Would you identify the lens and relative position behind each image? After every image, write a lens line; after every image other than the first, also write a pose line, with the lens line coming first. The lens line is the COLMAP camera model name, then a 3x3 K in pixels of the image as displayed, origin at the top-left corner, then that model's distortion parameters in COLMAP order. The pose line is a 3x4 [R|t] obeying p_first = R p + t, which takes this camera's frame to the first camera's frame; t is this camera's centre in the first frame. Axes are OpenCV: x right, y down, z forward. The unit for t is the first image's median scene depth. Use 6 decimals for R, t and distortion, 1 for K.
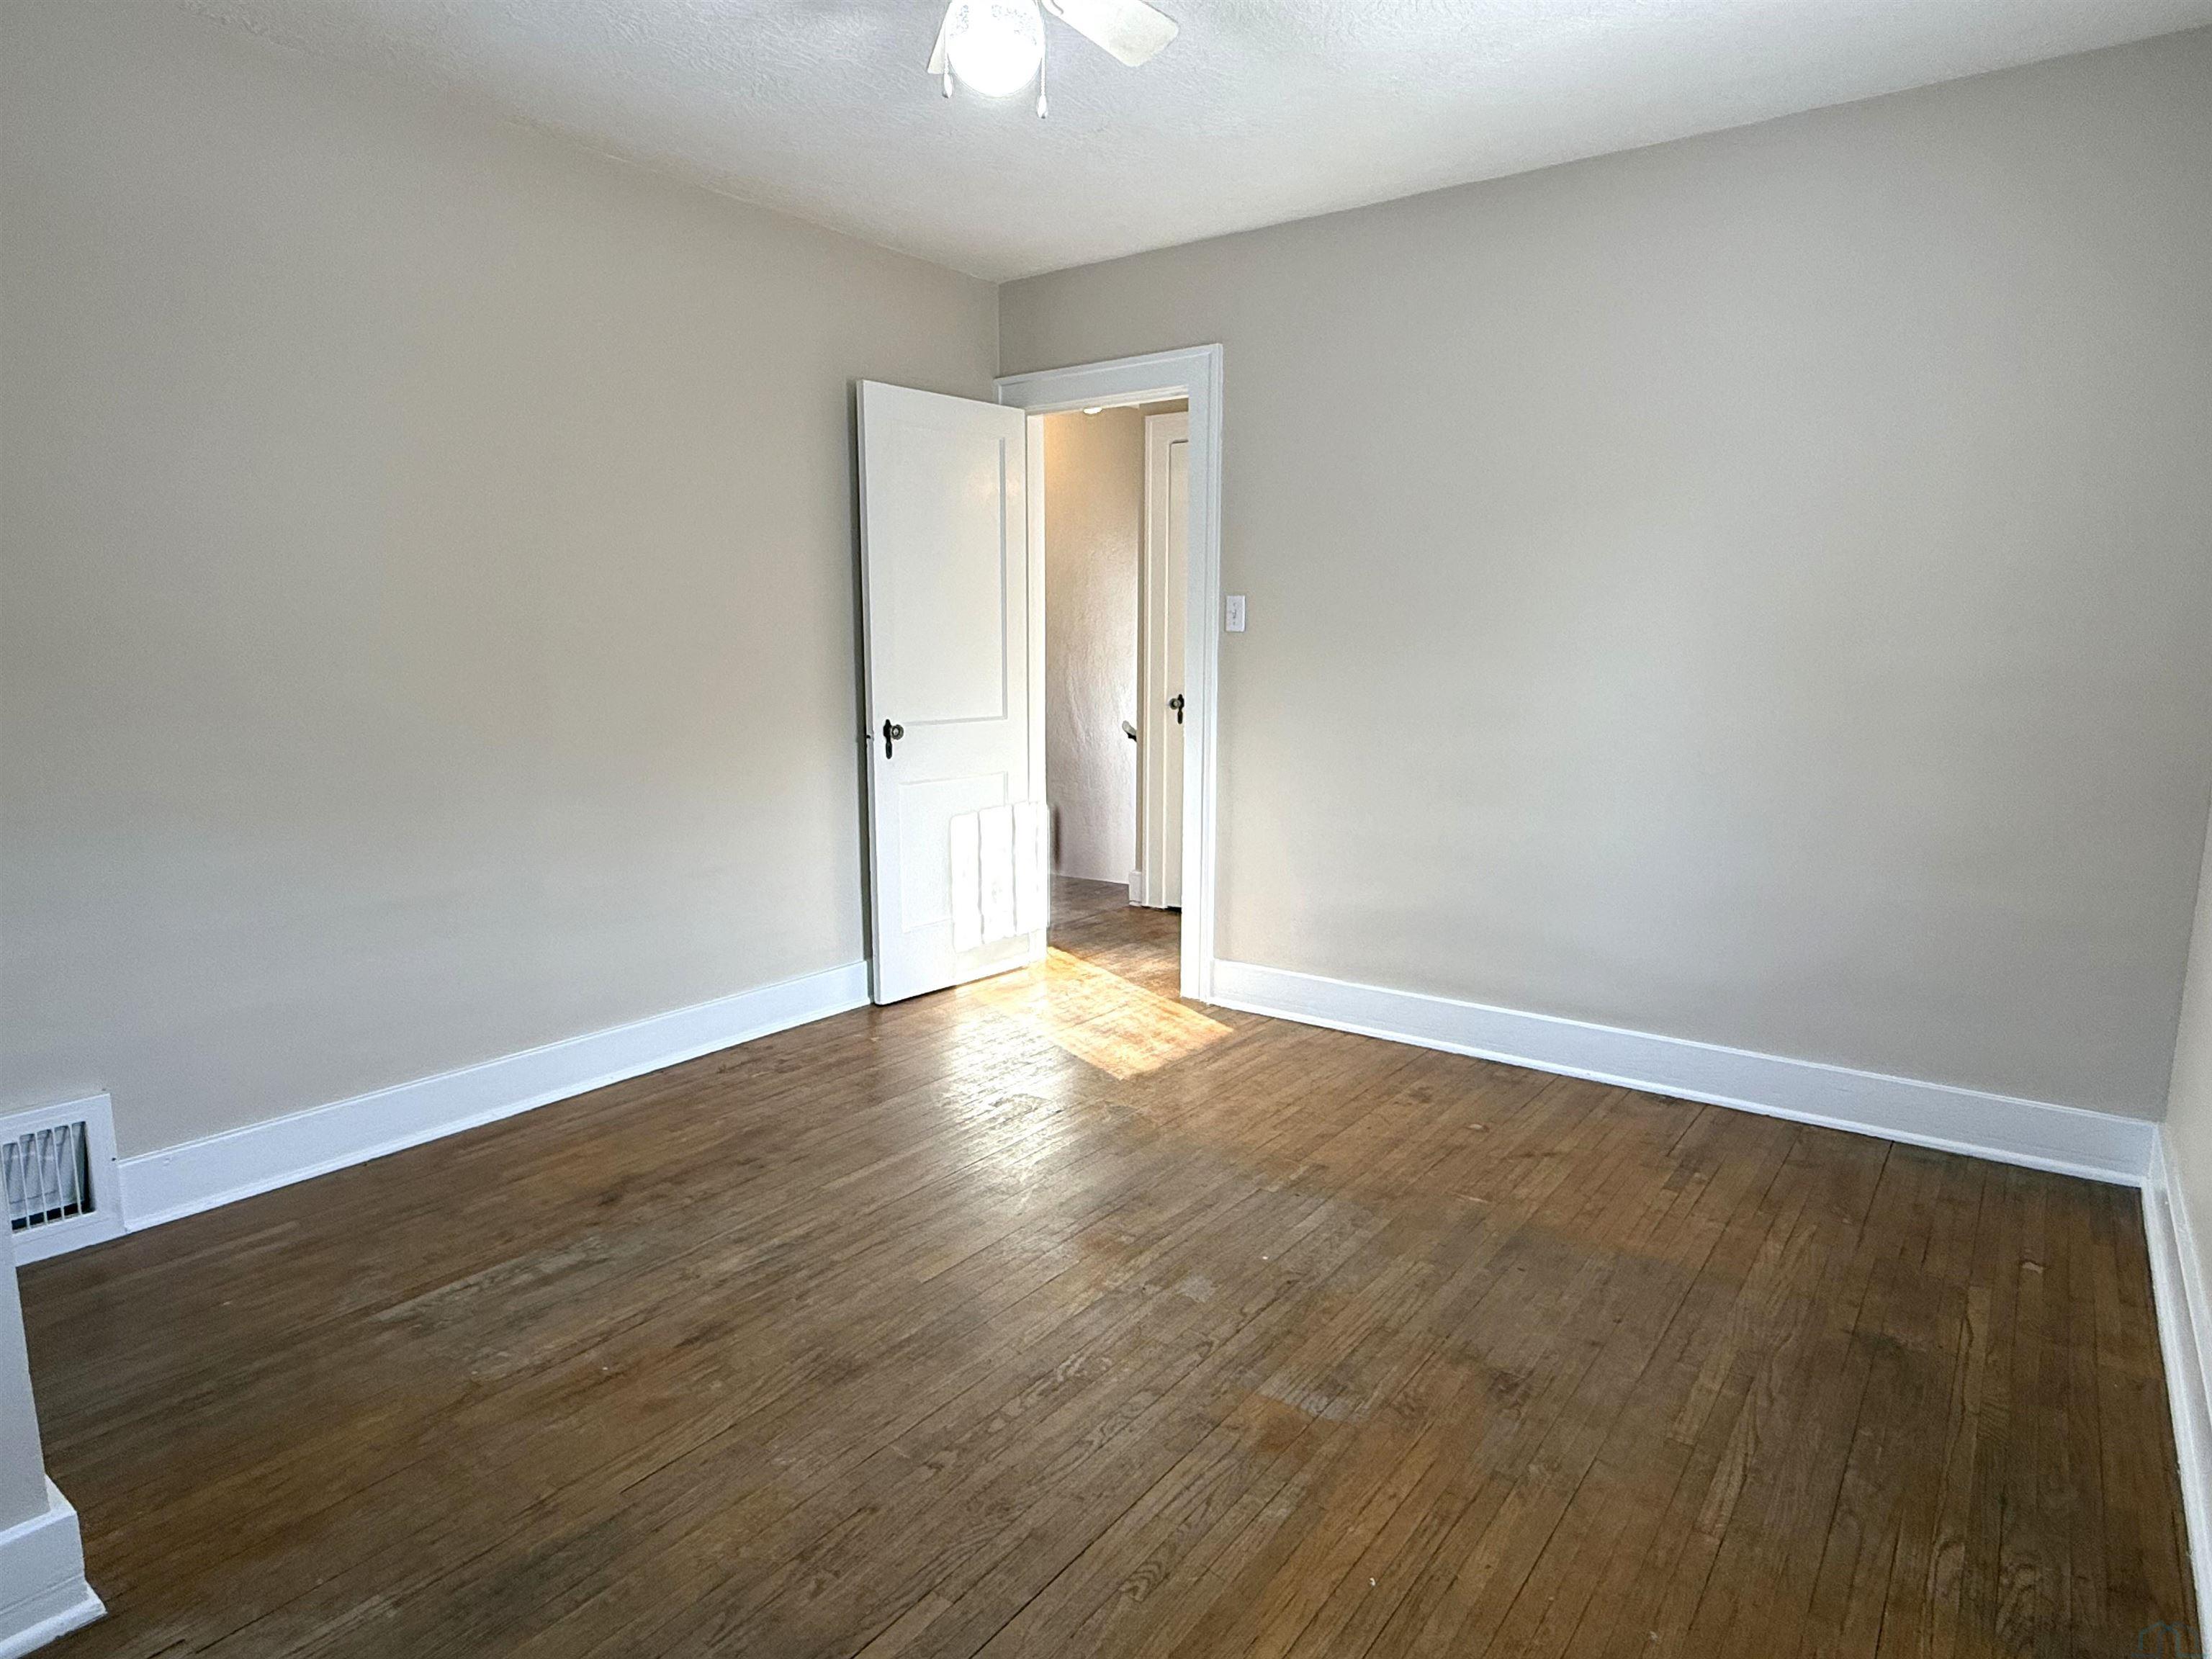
lens RADIAL K [[1289.5, 0, 1095.9], [0, 1289.5, 839.1], [0, 0, 1]] dist [-0.003510, -0.000859]
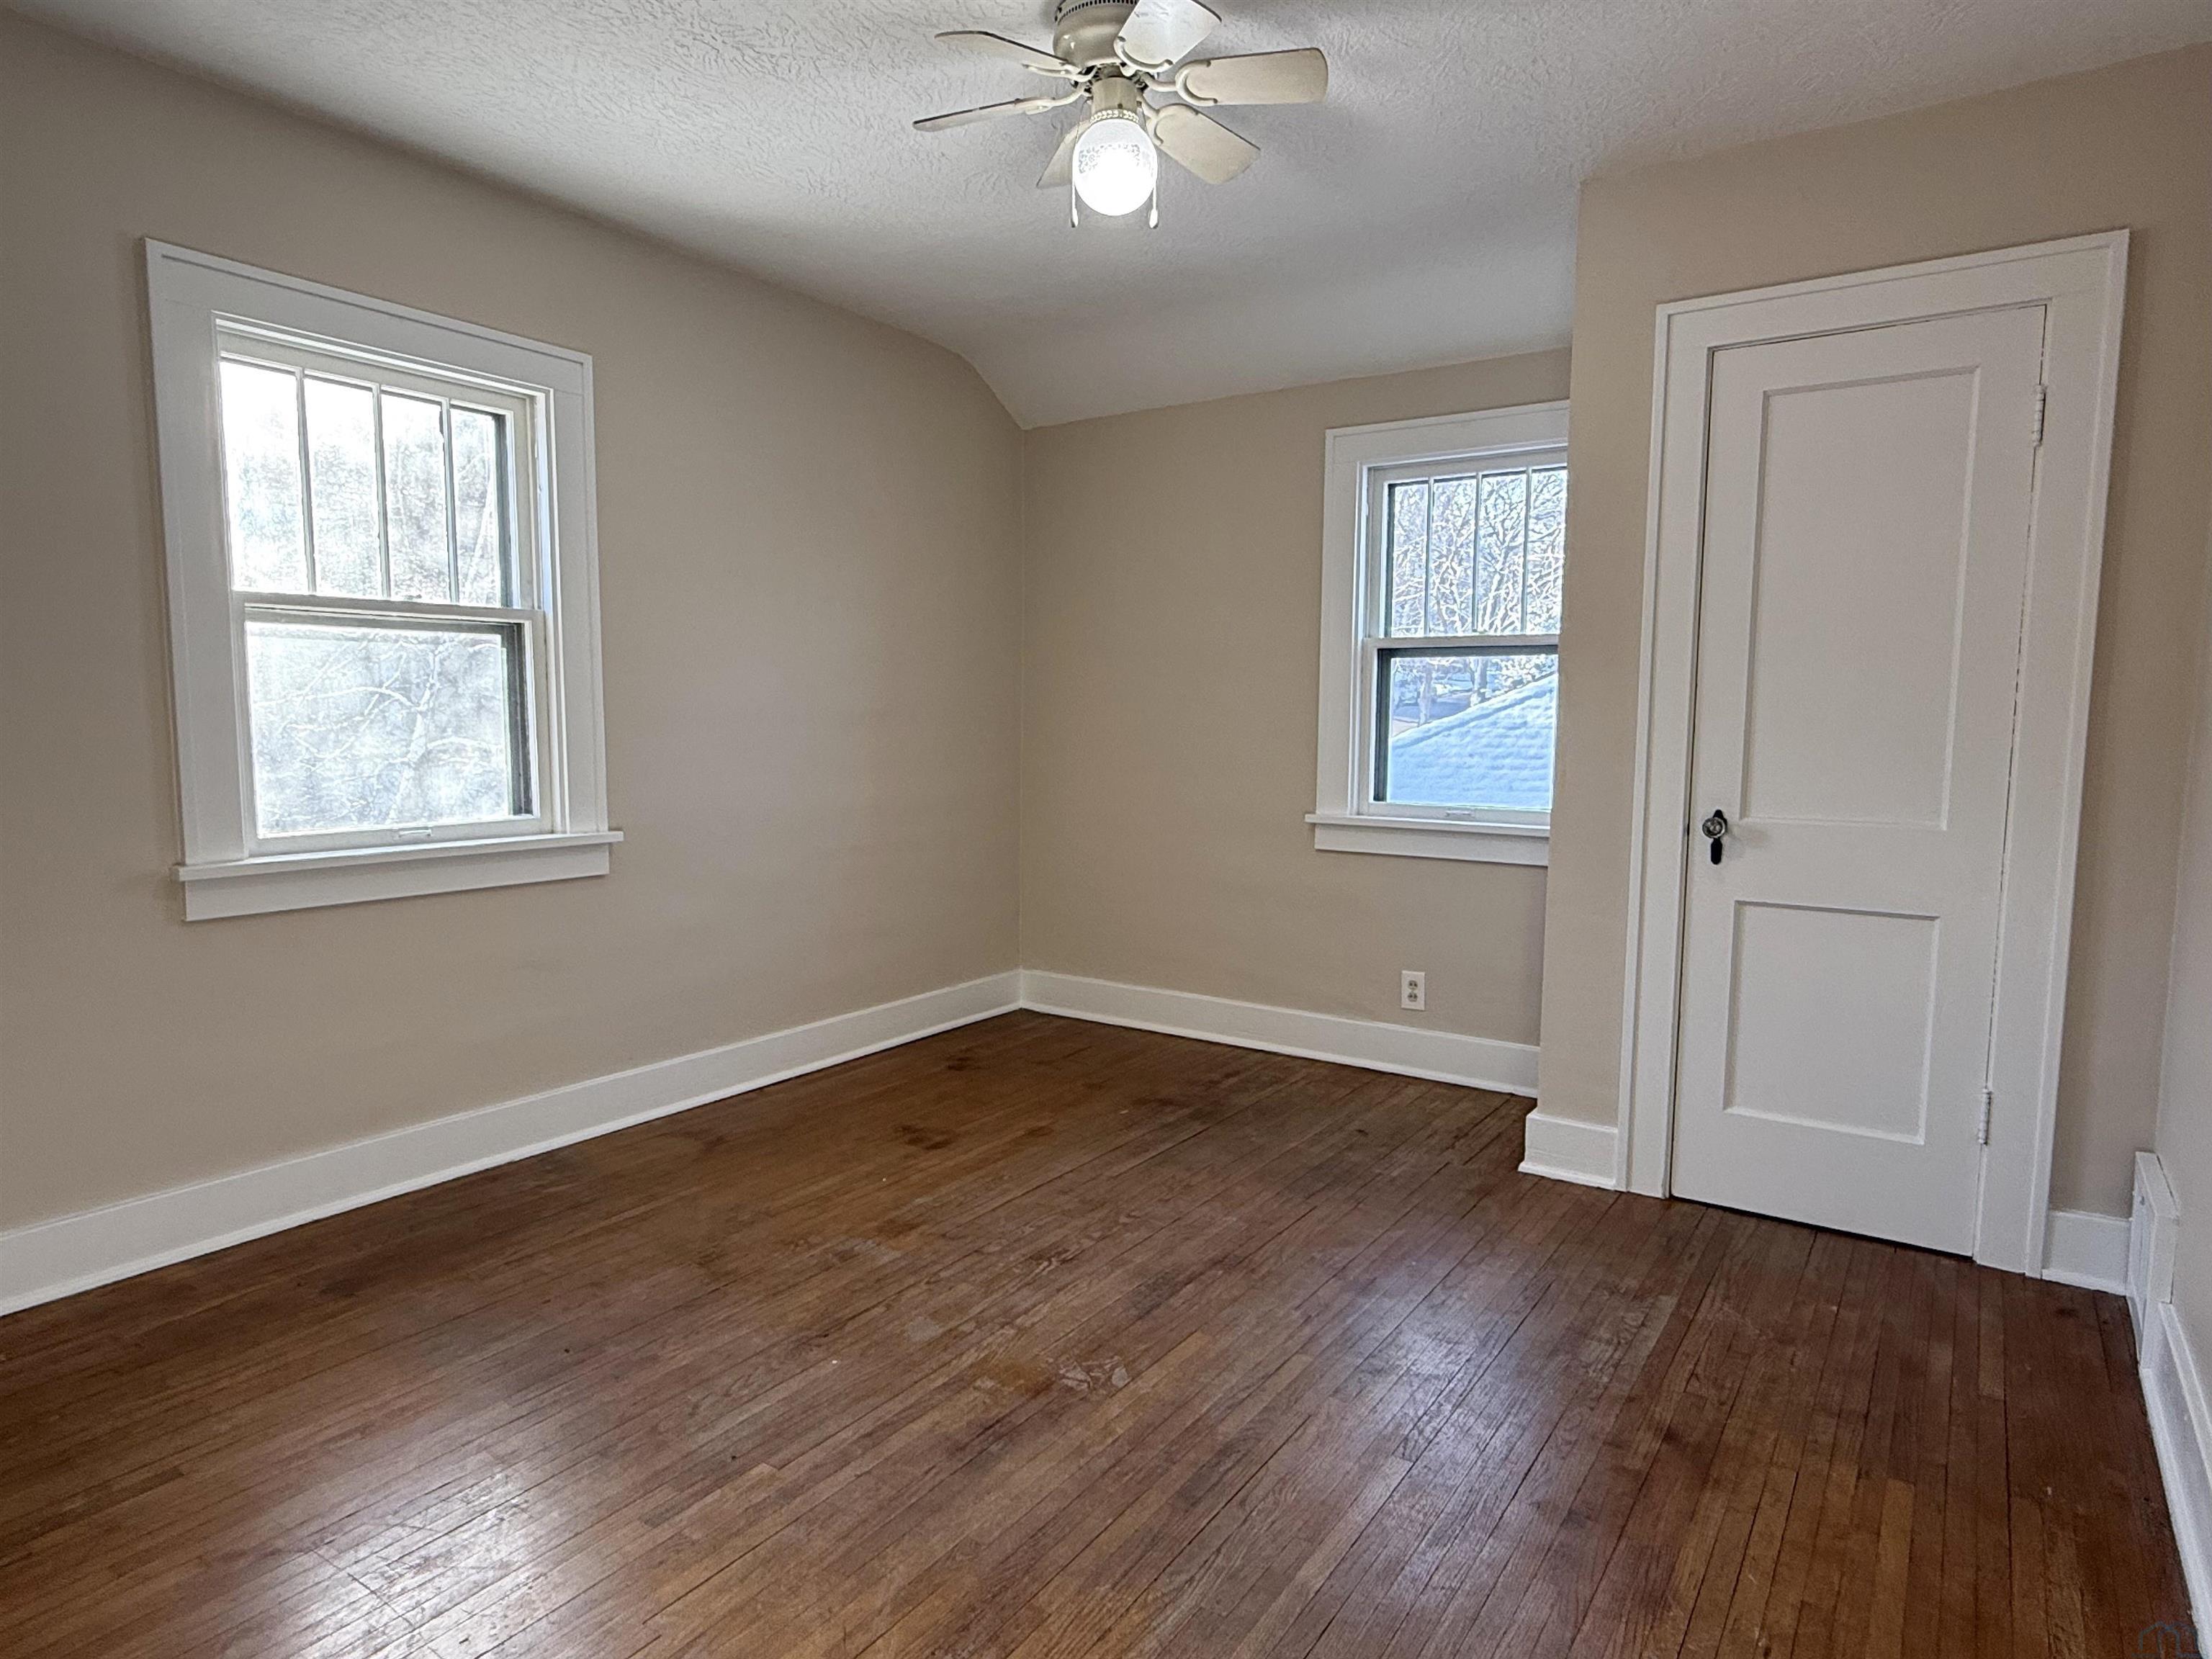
lens RADIAL K [[1289.5, 0, 1095.9], [0, 1289.5, 839.1], [0, 0, 1]] dist [-0.003510, -0.000859]
pose [[-0.999386, -0.002545, -0.034941, -0.021768], [-0.011503, 0.965899, 0.258662, -0.296296], [0.033091, 0.258905, -0.965336, 1.980231]]
